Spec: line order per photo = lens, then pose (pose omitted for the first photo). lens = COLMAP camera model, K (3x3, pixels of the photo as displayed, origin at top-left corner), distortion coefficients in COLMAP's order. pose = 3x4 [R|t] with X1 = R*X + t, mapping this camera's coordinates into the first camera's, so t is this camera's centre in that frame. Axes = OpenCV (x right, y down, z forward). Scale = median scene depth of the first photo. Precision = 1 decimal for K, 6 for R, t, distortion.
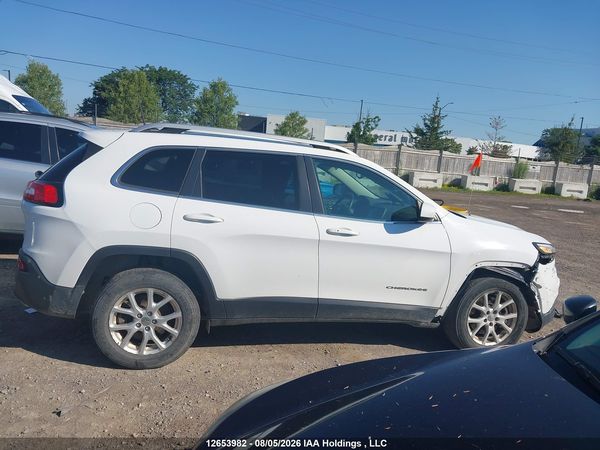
lens RADIAL K [[476.9, 0, 298.0], [0, 476.9, 225.1], [0, 0, 1]] dist [0.033182, -0.053835]
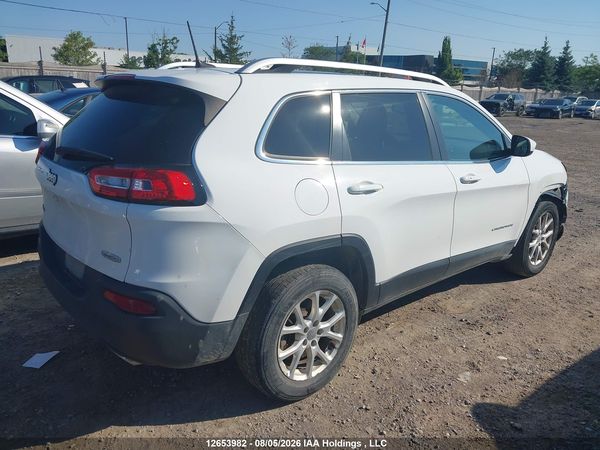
lens RADIAL K [[476.9, 0, 300.9], [0, 476.9, 222.5], [0, 0, 1]] dist [0.033182, -0.053835]
pose [[0.880746, -0.179187, 0.438383, -0.619766], [0.112405, 0.978301, 0.174045, -0.101833], [-0.460057, -0.104013, 0.881776, 0.360744]]
